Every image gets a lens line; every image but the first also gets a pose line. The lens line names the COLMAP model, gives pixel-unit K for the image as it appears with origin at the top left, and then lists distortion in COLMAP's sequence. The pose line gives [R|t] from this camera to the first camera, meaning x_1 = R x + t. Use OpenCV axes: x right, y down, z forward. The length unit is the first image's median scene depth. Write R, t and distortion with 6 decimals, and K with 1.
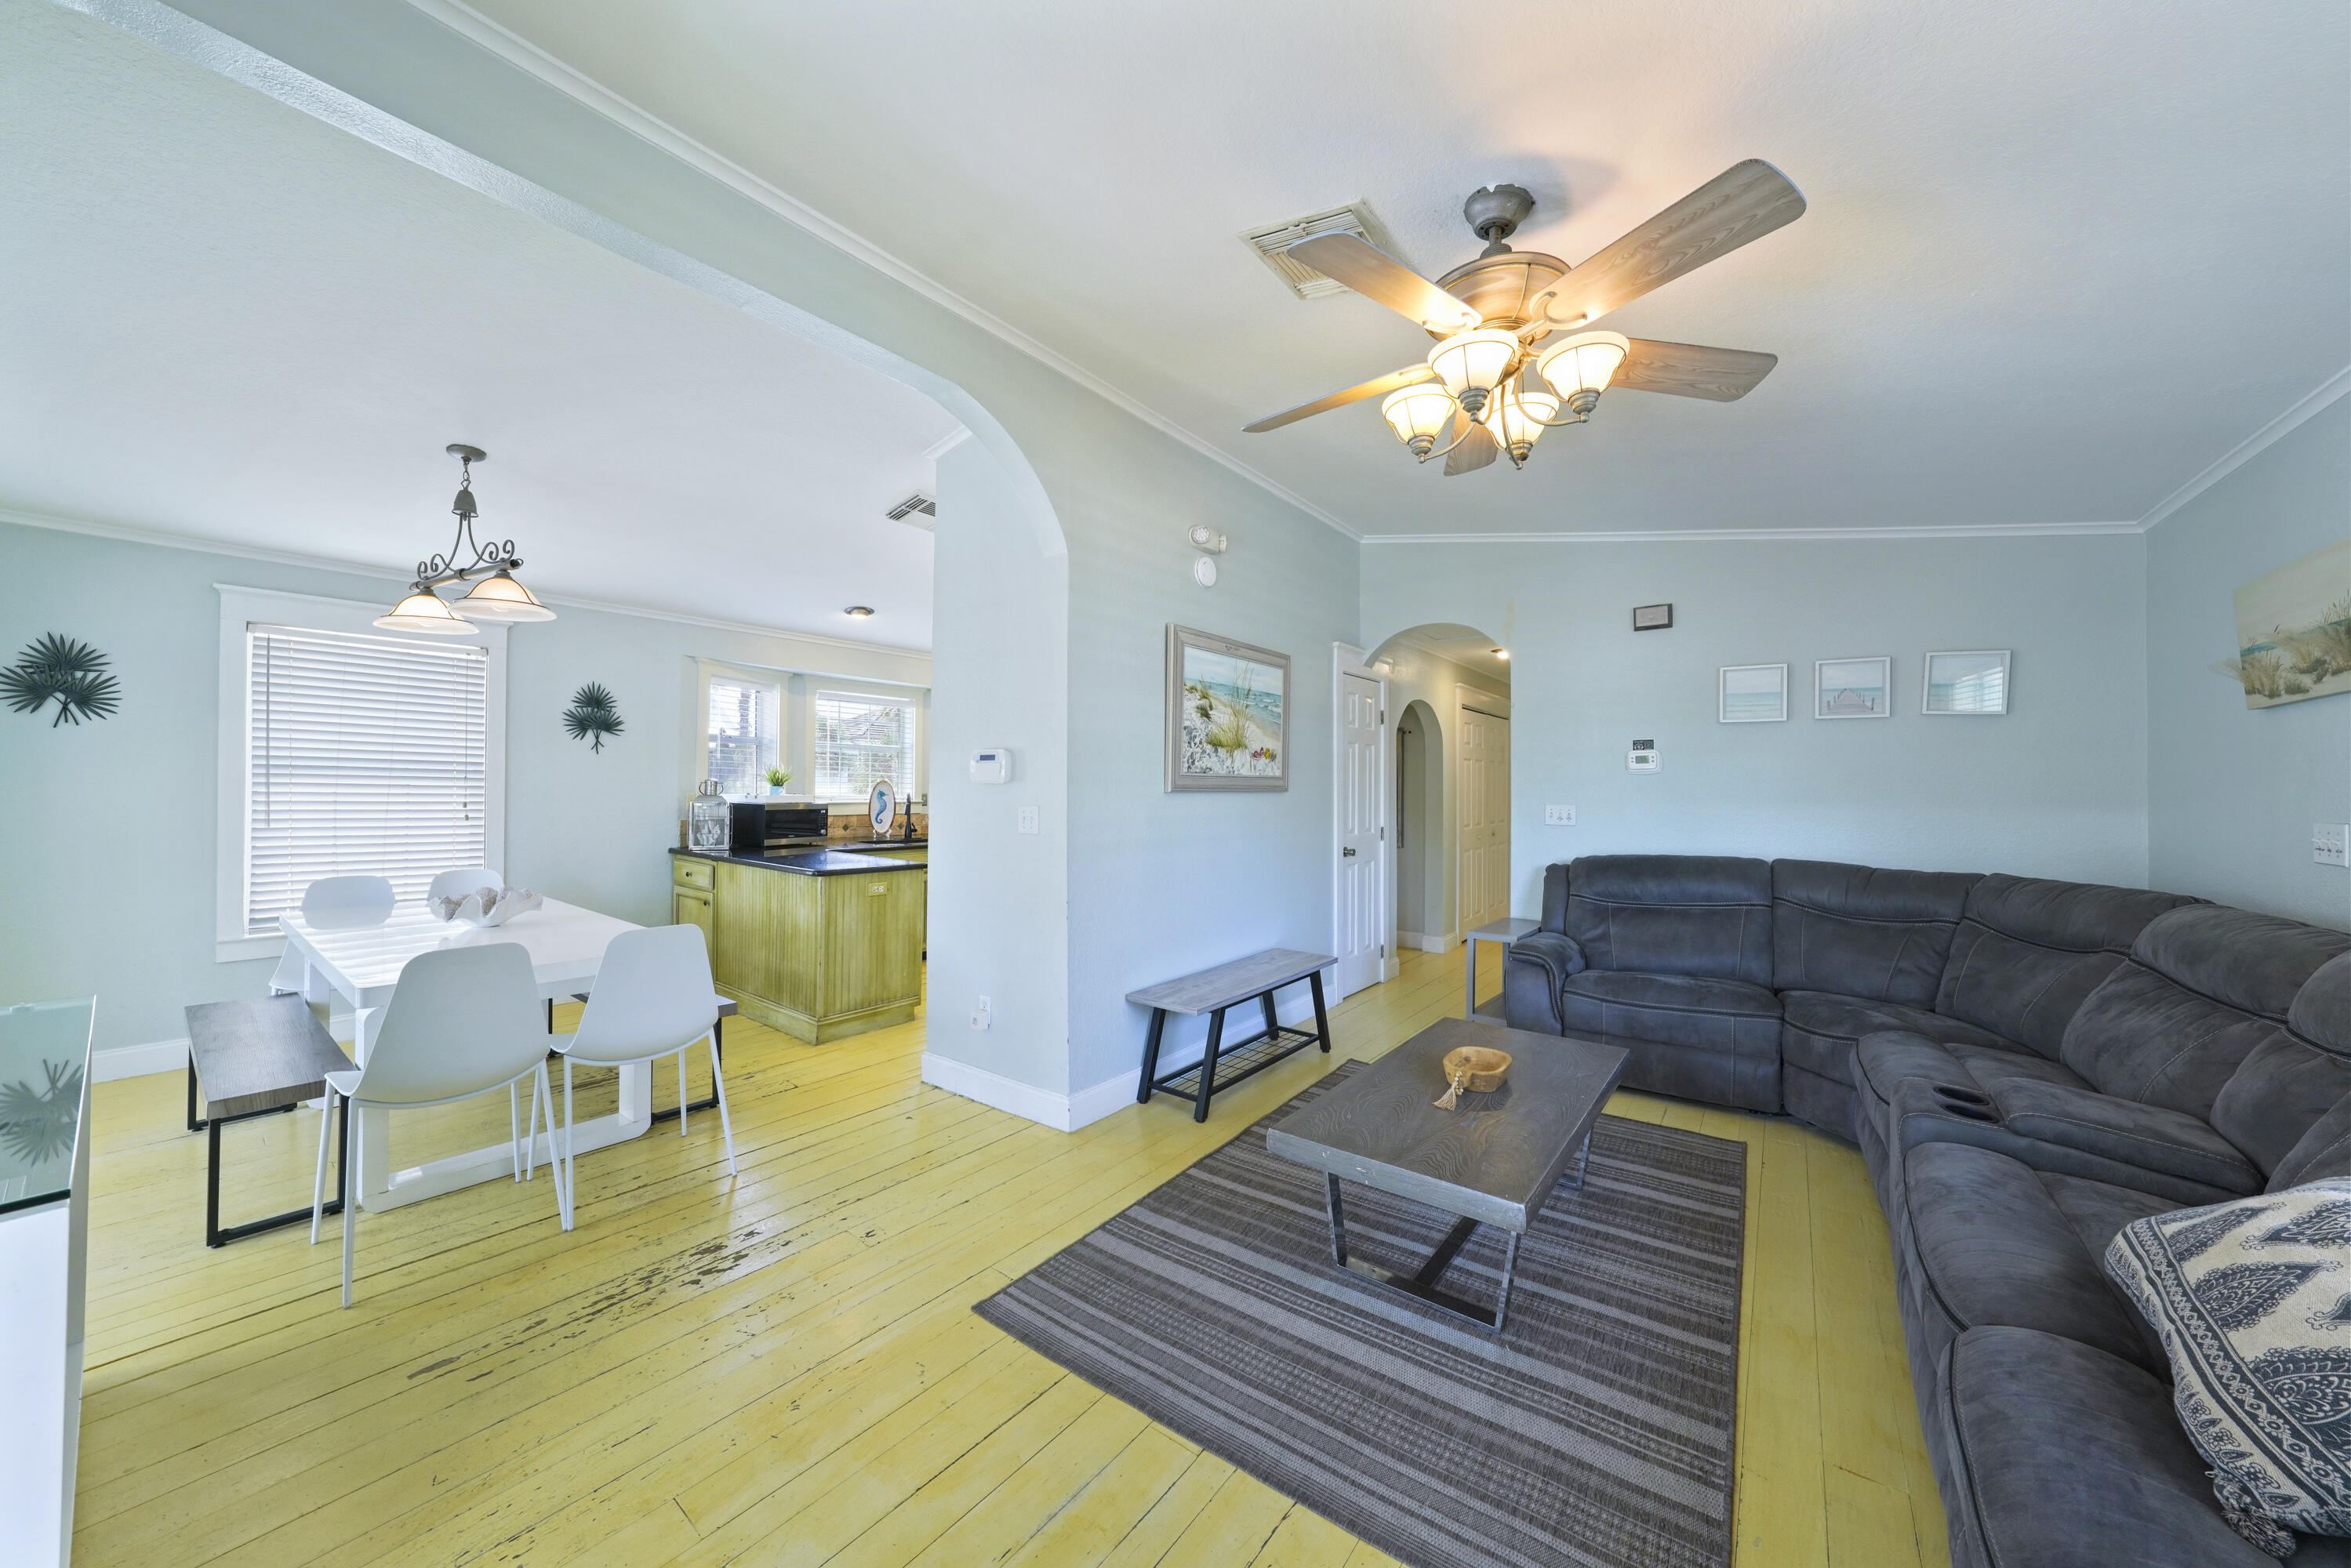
lens RADIAL K [[819.2, 0, 1184.0], [0, 819.2, 781.5], [0, 0, 1]] dist [-0.007913, 0.000128]
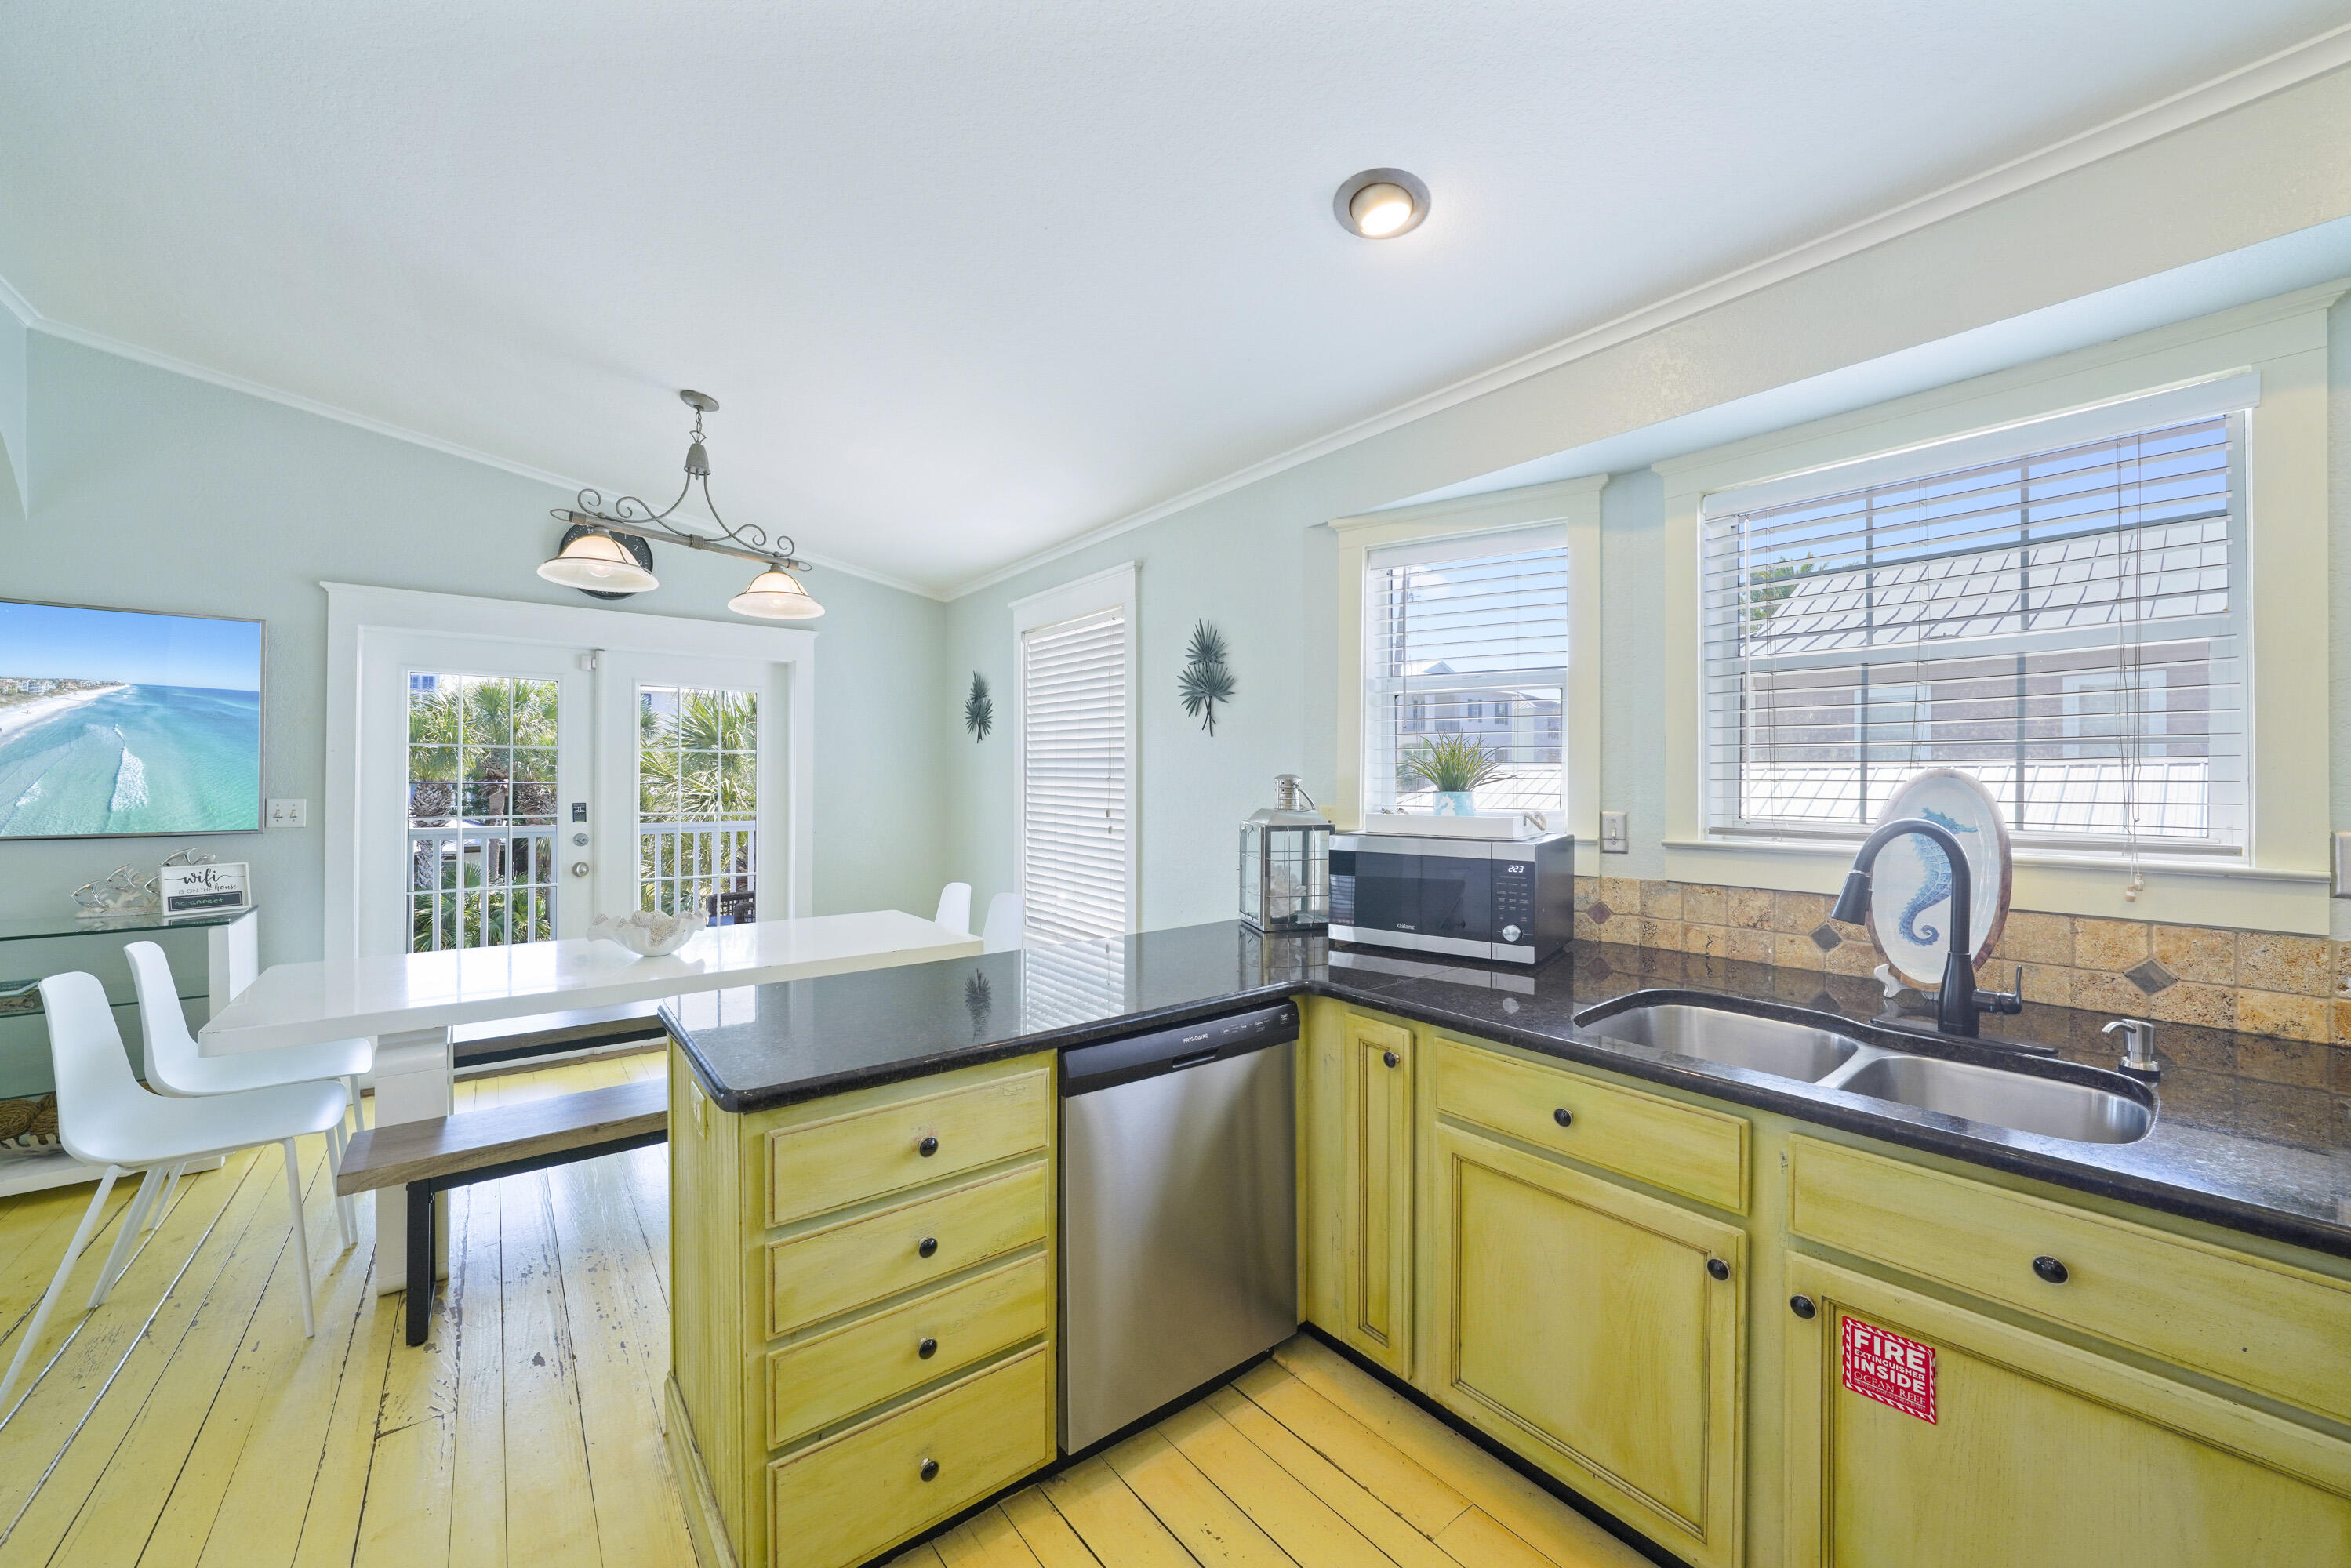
lens RADIAL K [[853.1, 0, 1198.4], [0, 853.1, 786.7], [0, 0, 1]] dist [-0.008221, 0.000944]
pose [[-0.252747, -0.003390, -0.967526, -0.142453], [0.000776, 0.999993, -0.003706, 0.009232], [0.967532, -0.001687, -0.252743, 1.676910]]
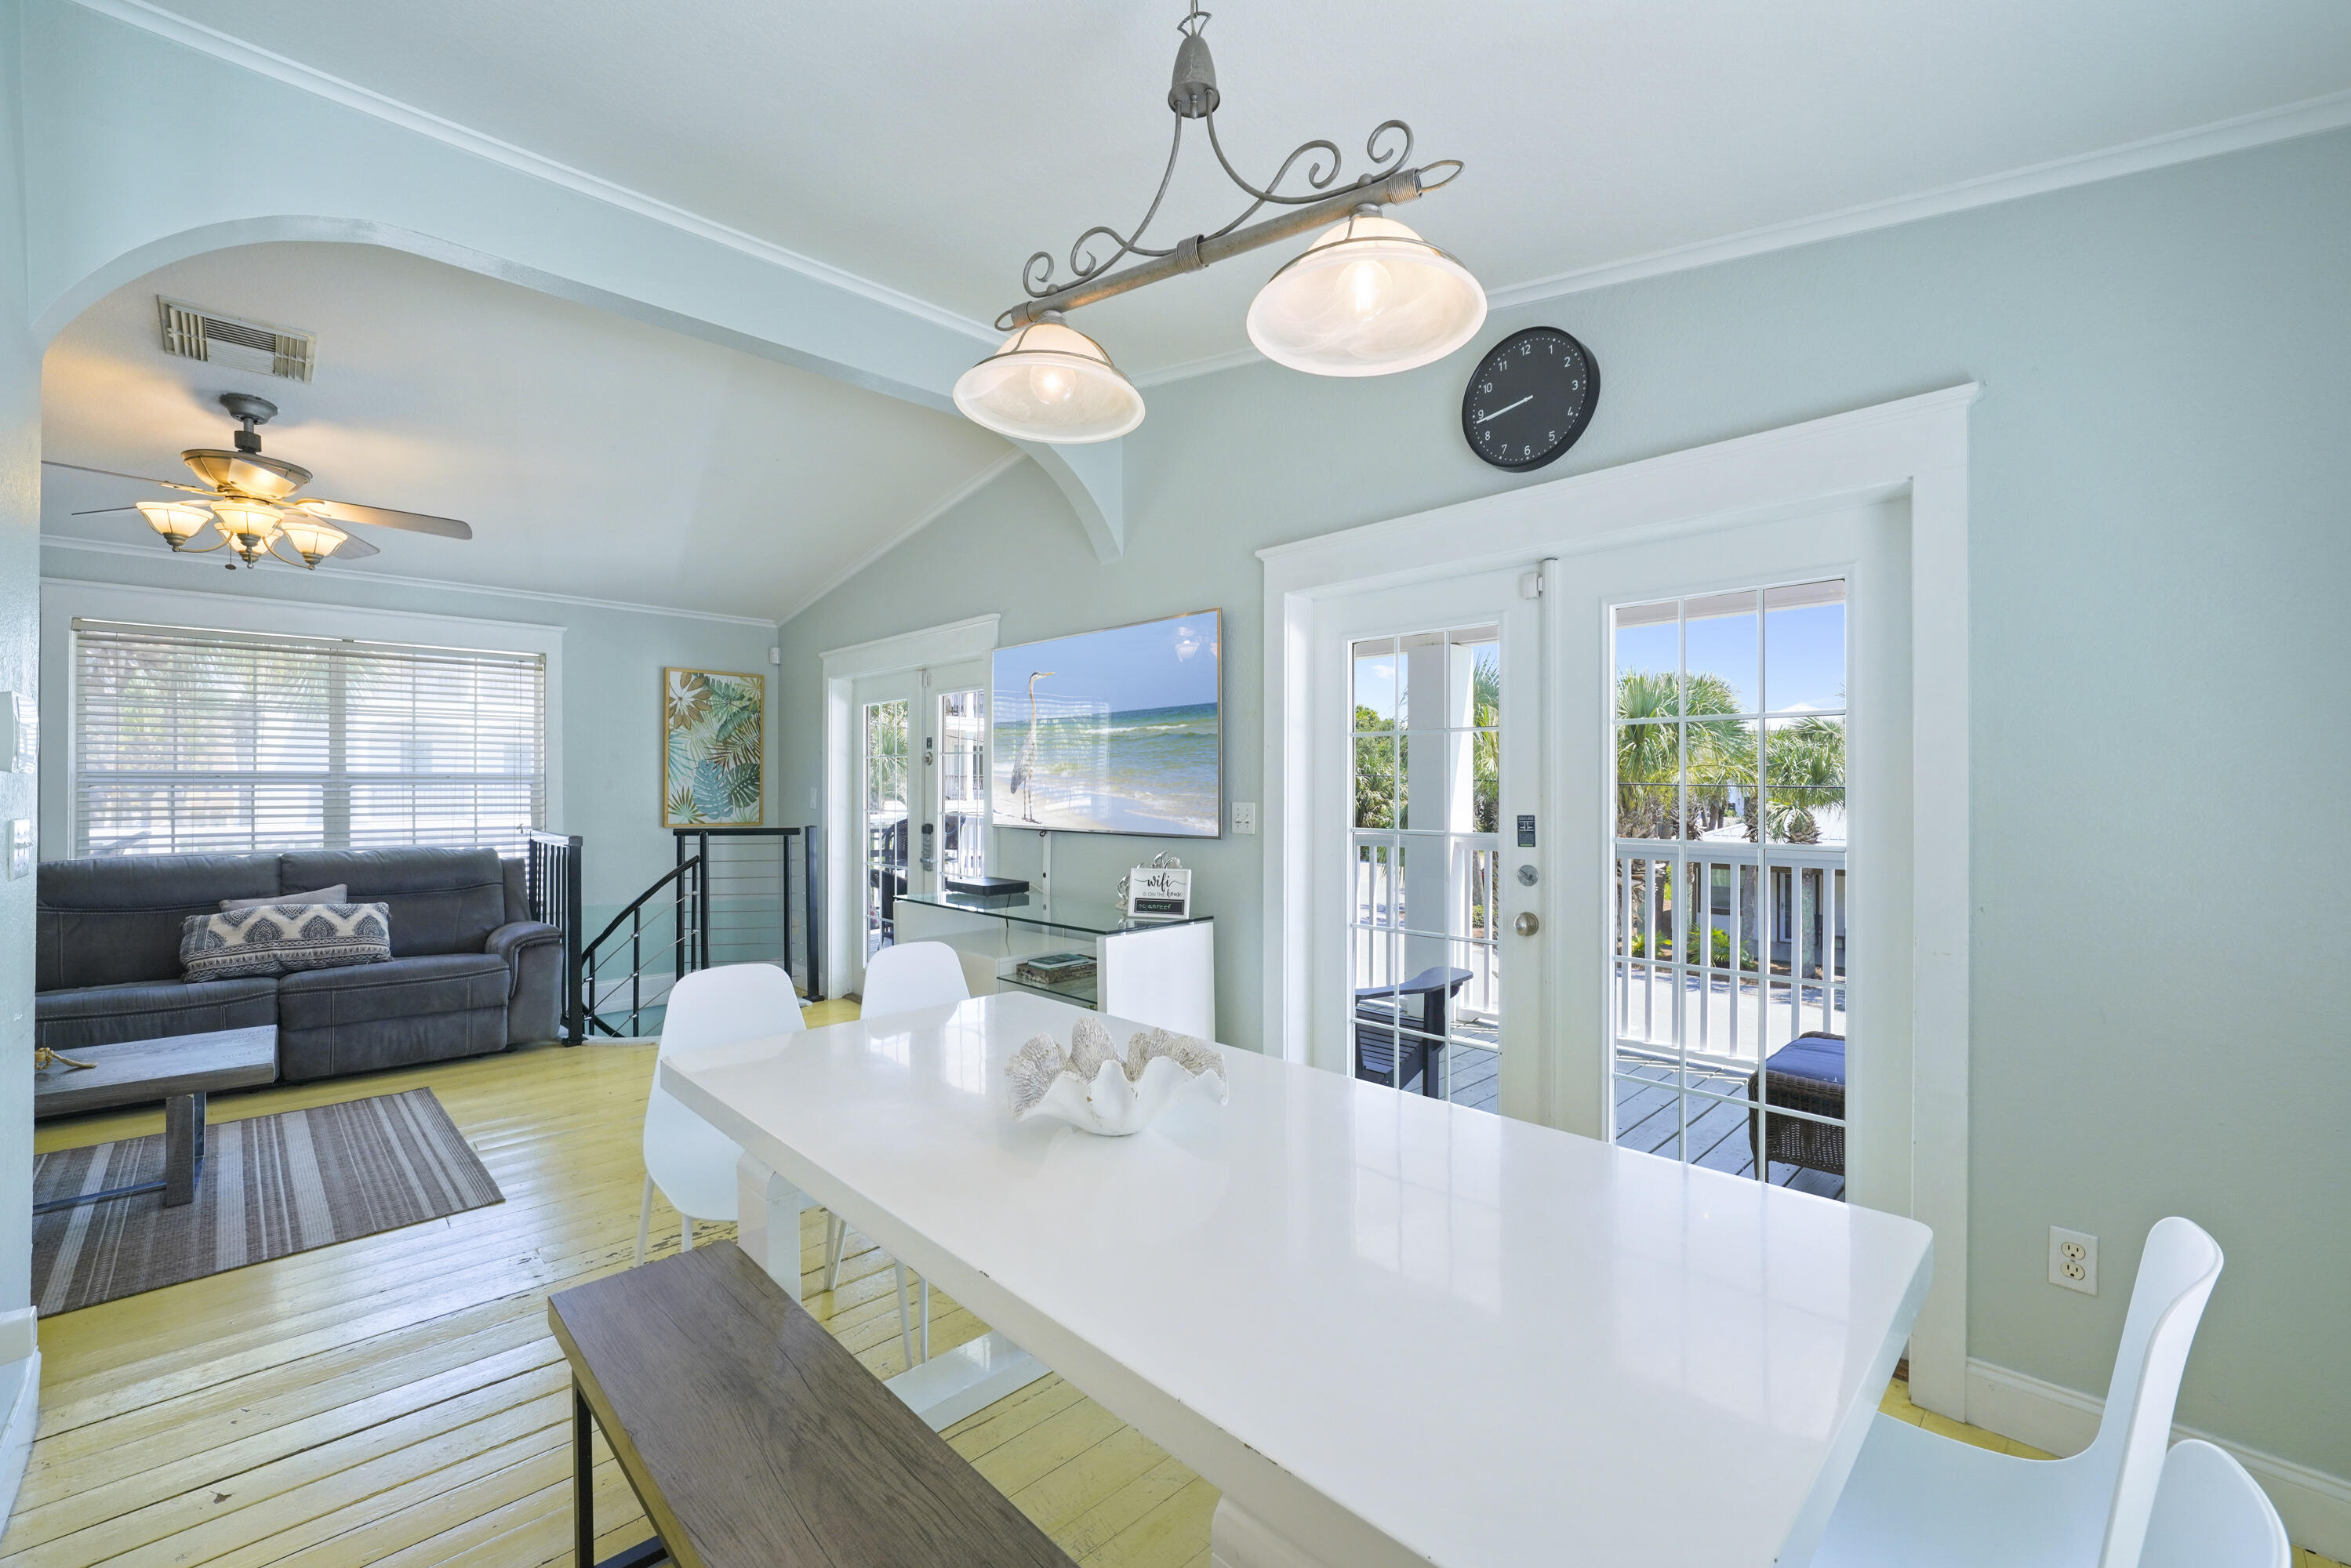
lens RADIAL K [[955.4, 0, 1167.4], [0, 955.4, 786.3], [0, 0, 1]] dist [-0.009301, -0.000234]
pose [[-0.985682, -0.007339, 0.168457, -0.926561], [-0.008231, 0.999956, -0.004596, 0.007395], [-0.168416, -0.005917, -0.985698, 1.397295]]
